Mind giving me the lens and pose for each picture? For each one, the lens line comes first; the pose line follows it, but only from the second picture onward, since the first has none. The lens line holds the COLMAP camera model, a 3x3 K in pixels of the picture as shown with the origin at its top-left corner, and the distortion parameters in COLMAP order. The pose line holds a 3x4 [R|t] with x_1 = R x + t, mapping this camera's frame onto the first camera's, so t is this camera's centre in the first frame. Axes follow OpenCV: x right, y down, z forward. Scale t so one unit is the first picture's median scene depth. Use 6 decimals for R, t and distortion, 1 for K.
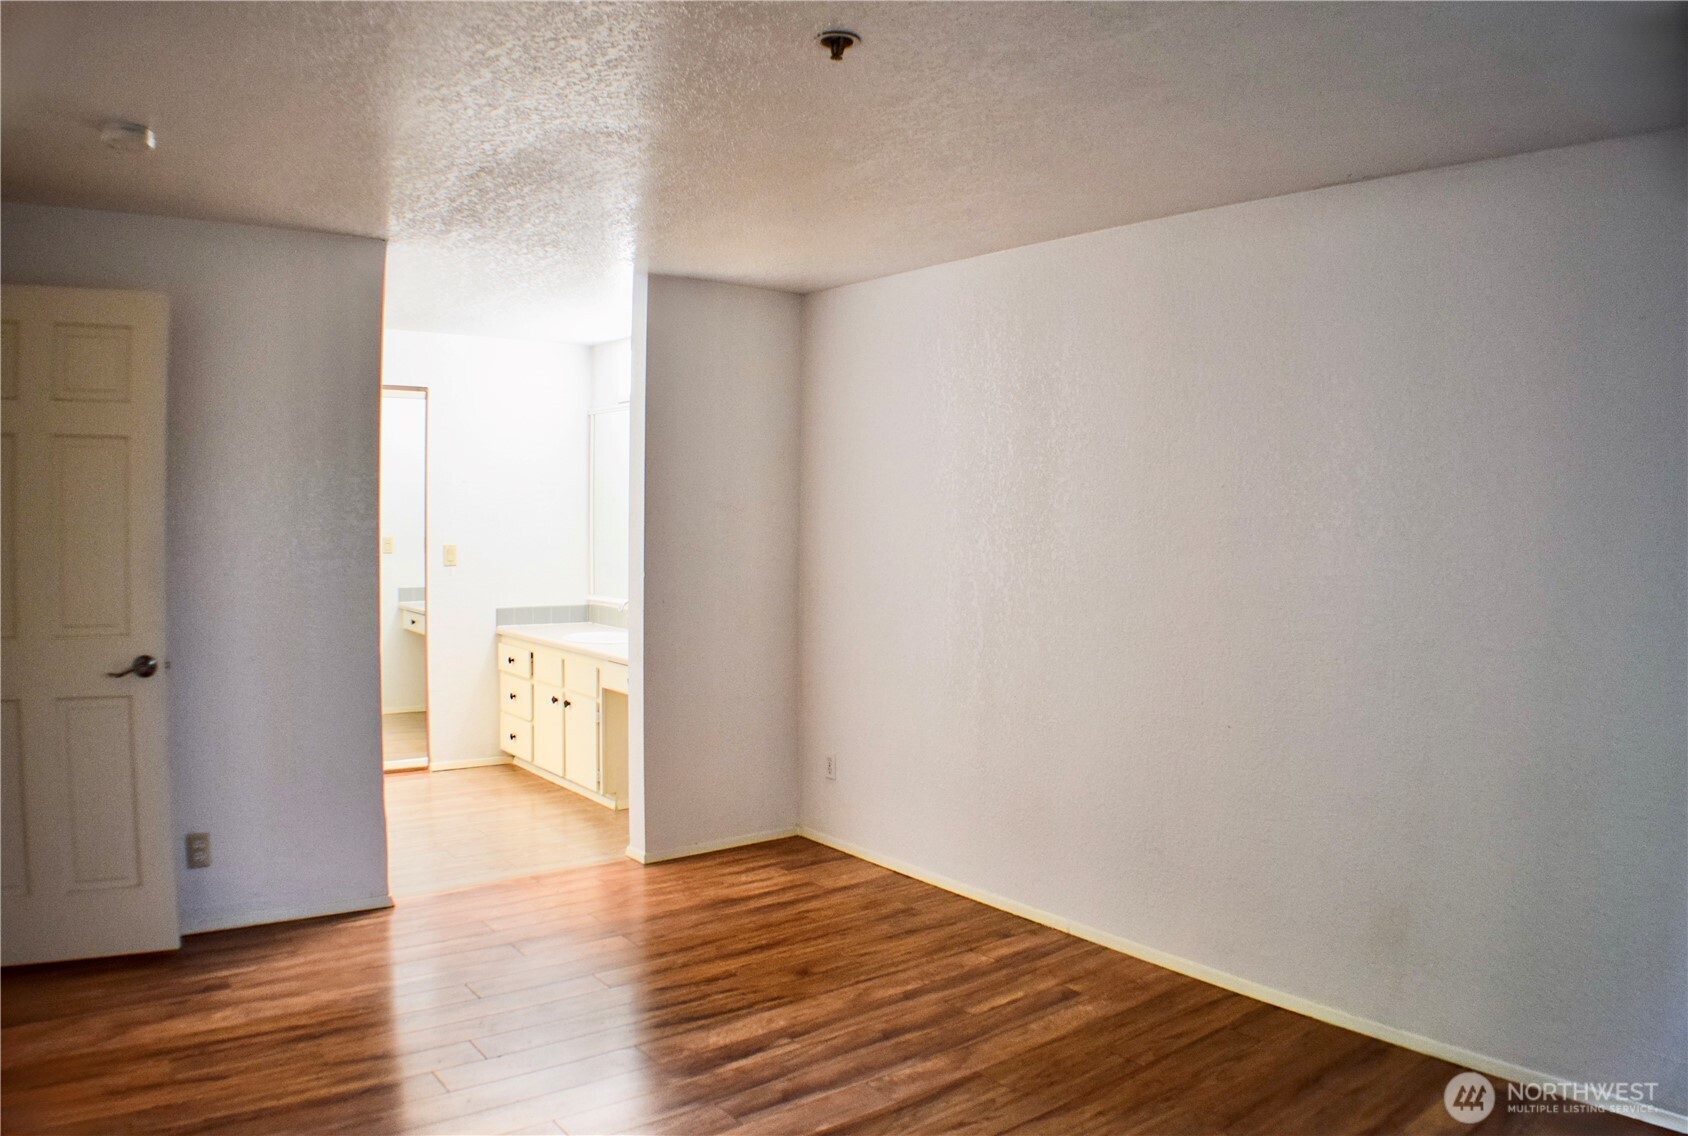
lens RADIAL K [[1191.6, 0, 843.1], [0, 1191.6, 536.5], [0, 0, 1]] dist [-0.189161, 0.066412]
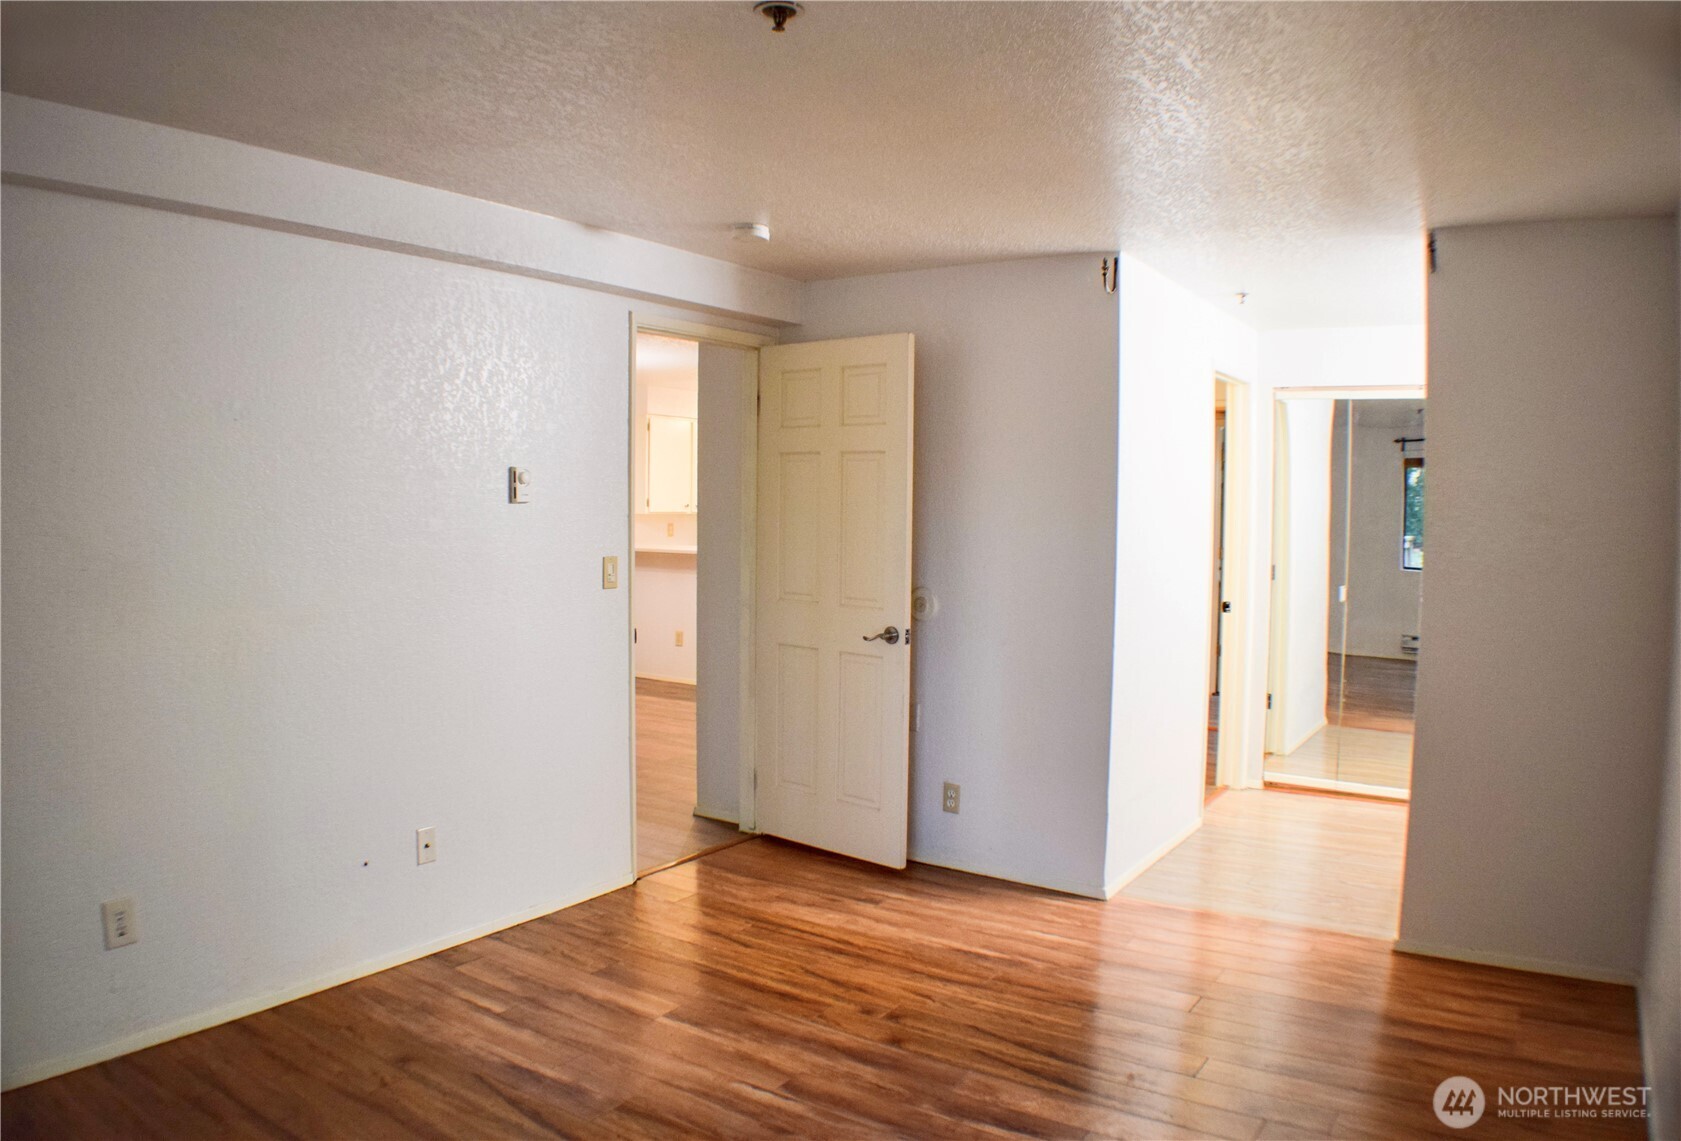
lens RADIAL K [[1199.6, 0, 840.6], [0, 1199.6, 516.8], [0, 0, 1]] dist [-0.132218, 0.003372]
pose [[0.319584, 0.006476, -0.947536, 0.488572], [-0.031983, 0.999481, -0.003956, -0.006464], [0.947018, 0.031569, 0.319625, 0.399023]]
